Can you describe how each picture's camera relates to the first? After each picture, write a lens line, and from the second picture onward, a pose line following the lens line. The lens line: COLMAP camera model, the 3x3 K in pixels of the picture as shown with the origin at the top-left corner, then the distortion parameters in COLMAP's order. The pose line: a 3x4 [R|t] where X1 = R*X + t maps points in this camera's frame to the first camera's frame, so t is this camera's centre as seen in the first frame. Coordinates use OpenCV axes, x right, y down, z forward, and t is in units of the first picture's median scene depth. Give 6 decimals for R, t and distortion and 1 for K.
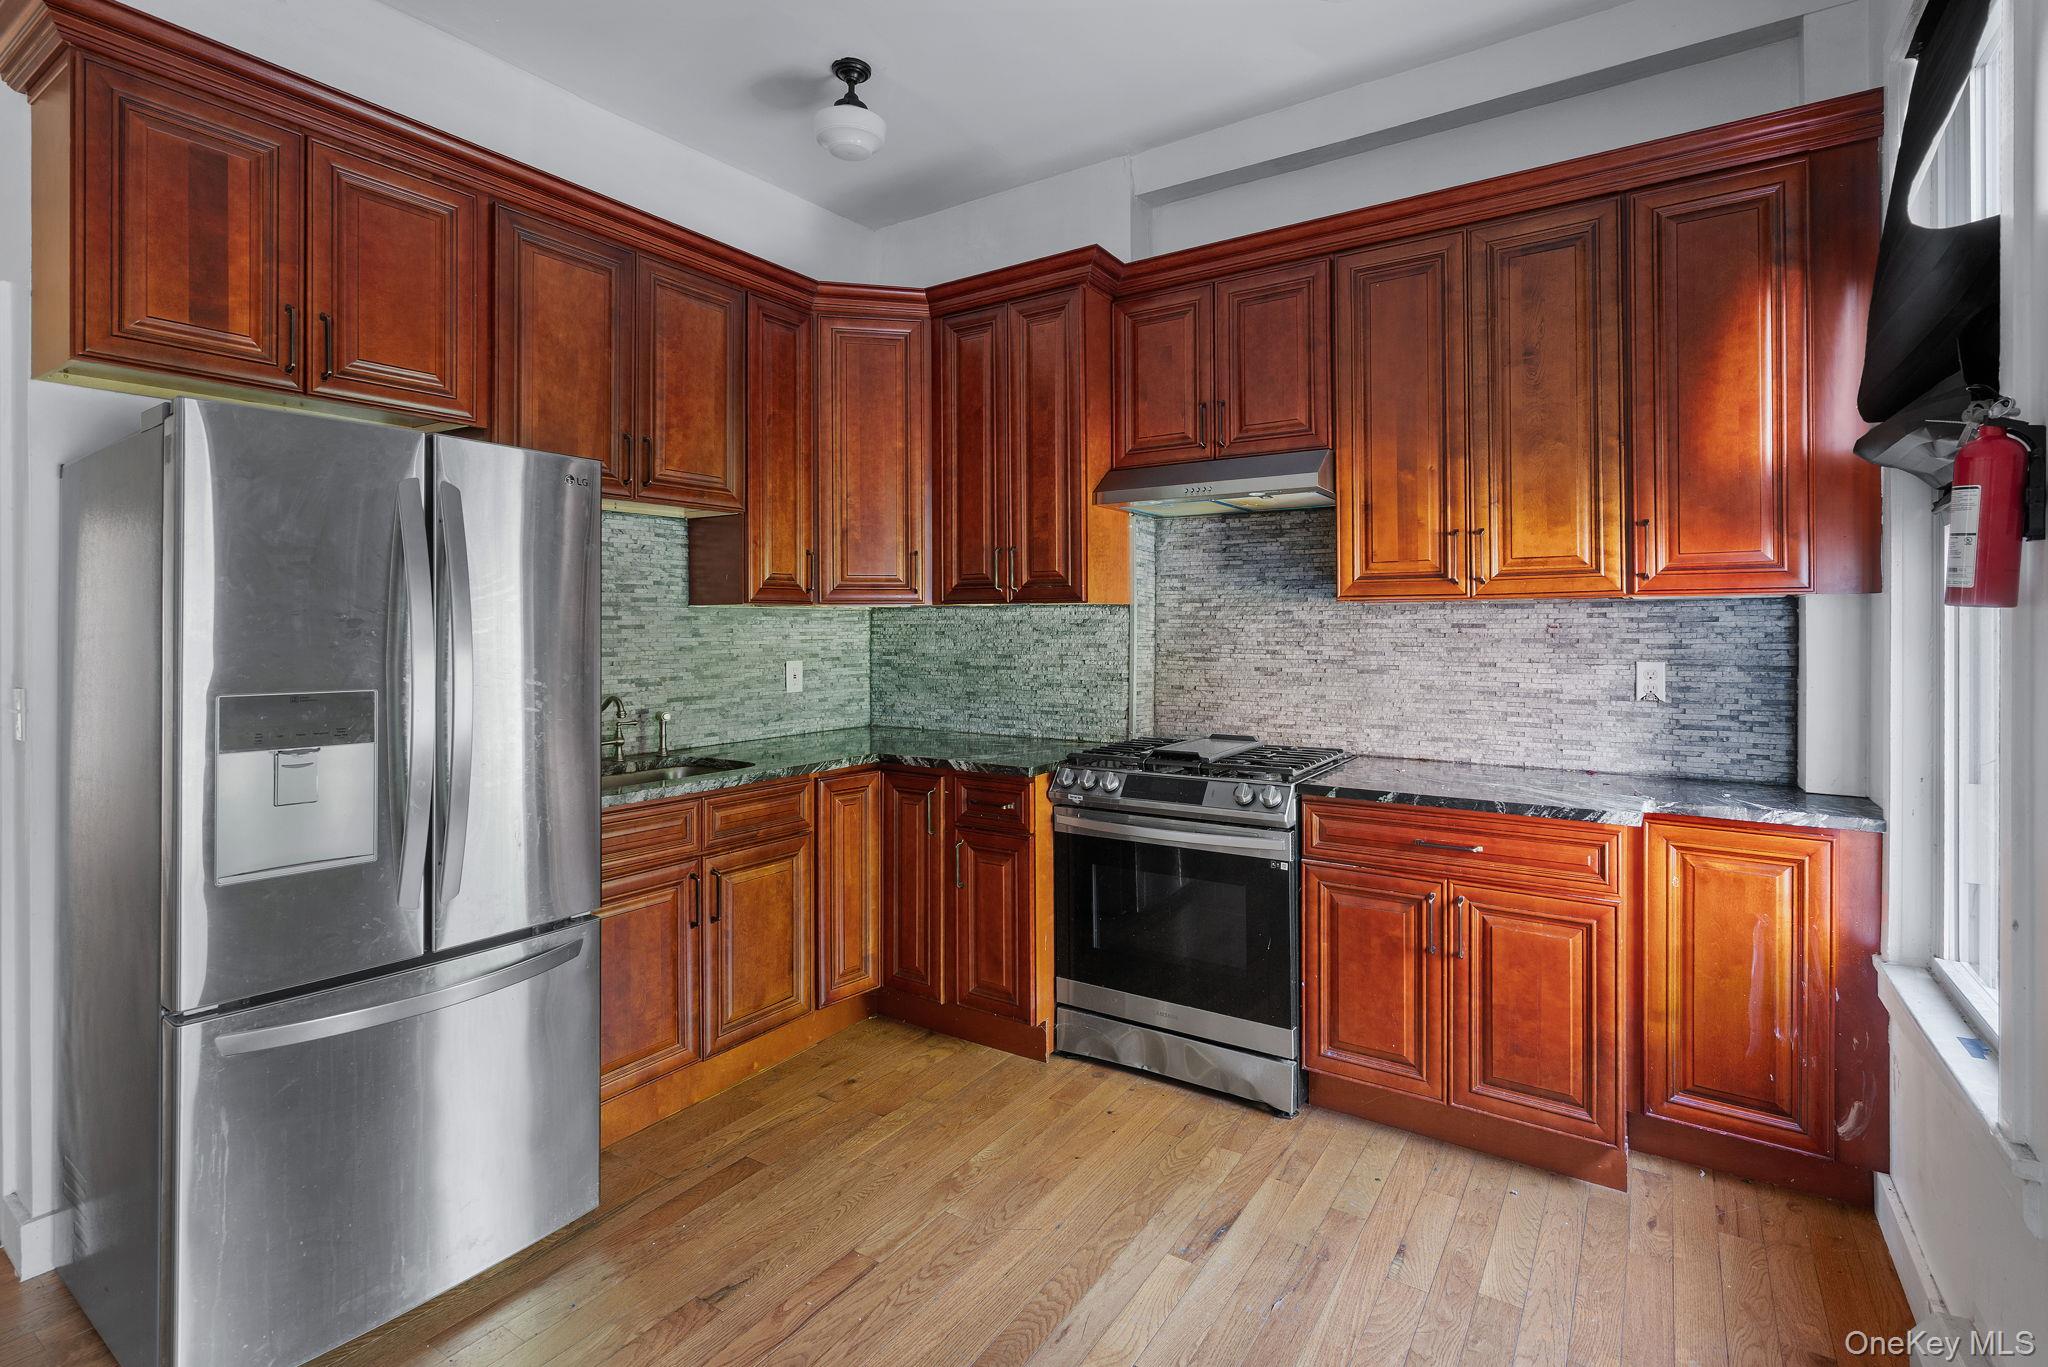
lens RADIAL K [[935.4, 0, 1043.5], [0, 935.4, 629.1], [0, 0, 1]] dist [-0.004962, 0.002802]
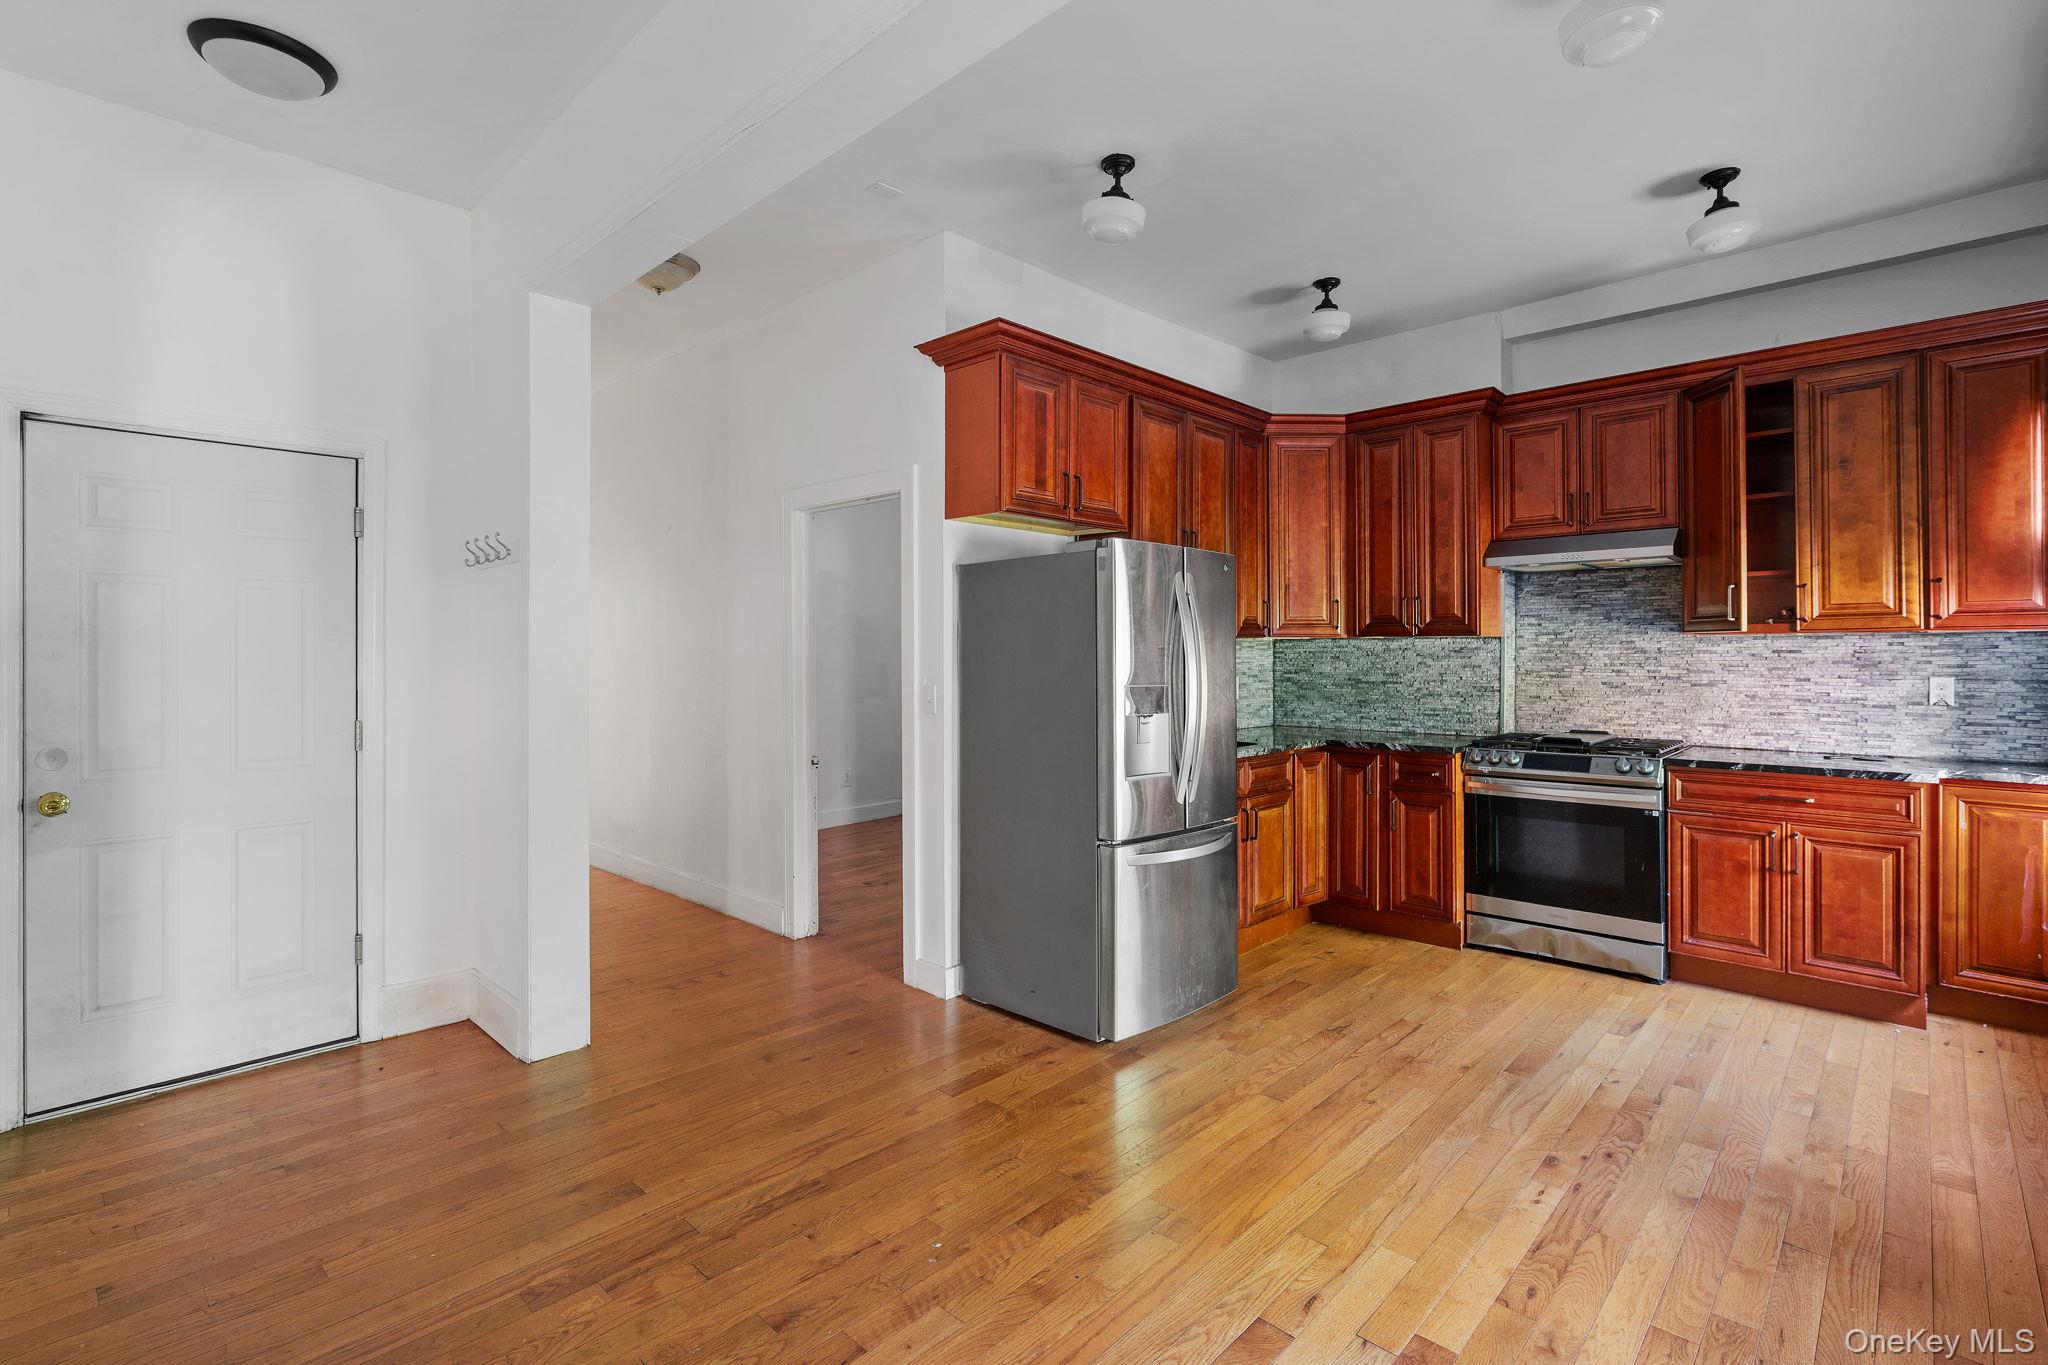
lens RADIAL K [[935.4, 0, 1033.6], [0, 935.4, 656.1], [0, 0, 1]] dist [-0.004962, 0.002802]
pose [[0.983647, 0.000653, -0.180107, -0.382561], [-0.000804, 0.999999, -0.000765, 0.004784], [0.180107, 0.000897, 0.983647, -0.543749]]
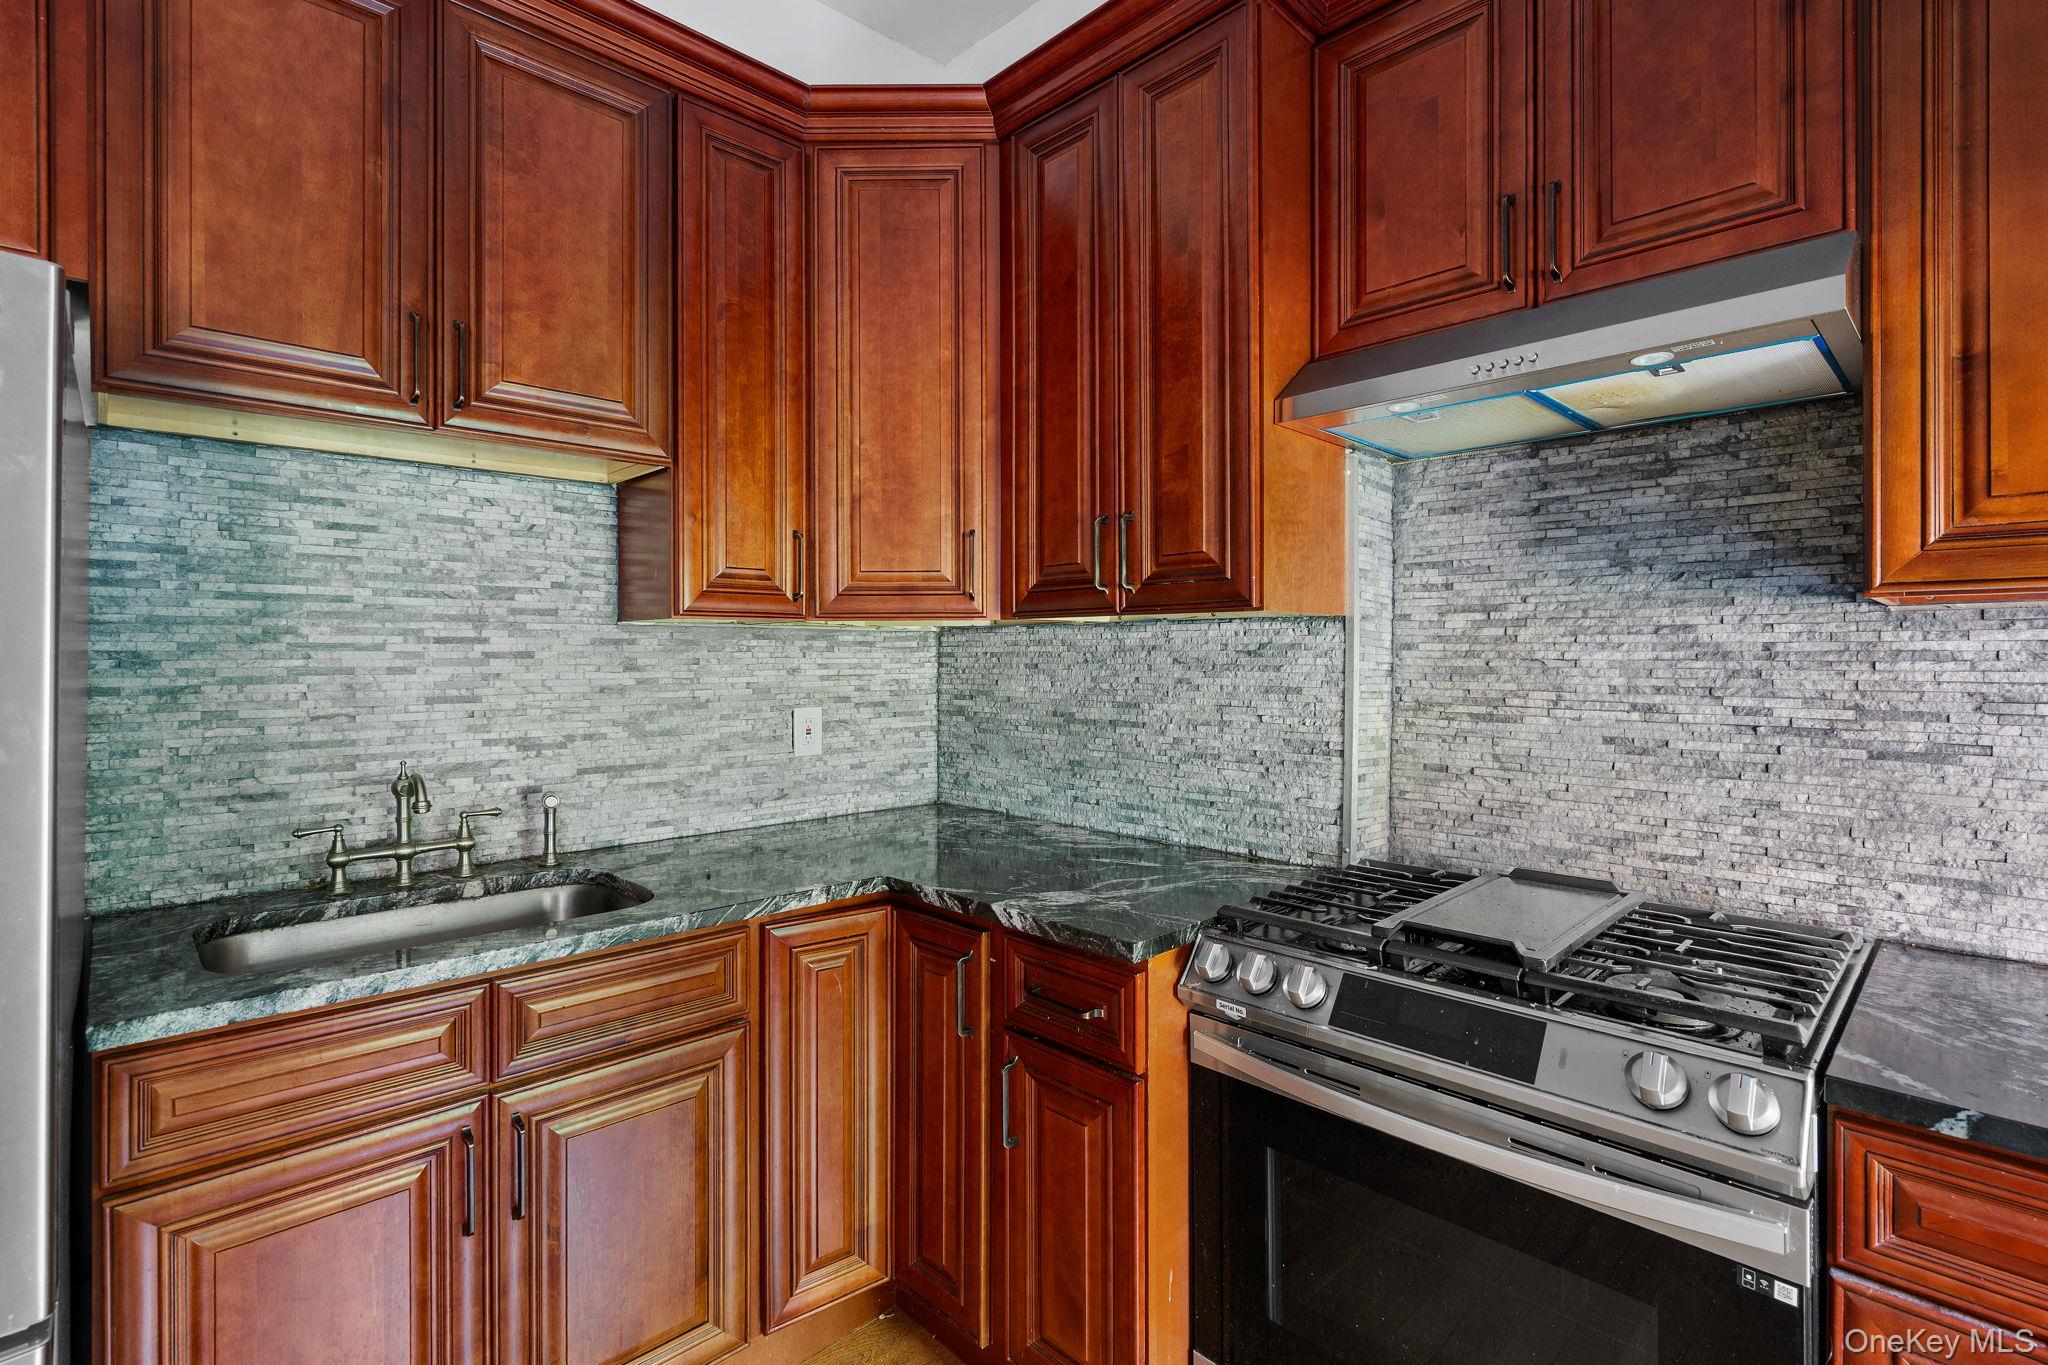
lens RADIAL K [[935.4, 0, 1026.9], [0, 935.4, 664.9], [0, 0, 1]] dist [-0.004962, 0.002802]
pose [[0.975362, 0.003965, -0.220576, 0.035689], [-0.002657, 0.999977, 0.006224, -0.000605], [0.220595, -0.005485, 0.975350, 0.485726]]
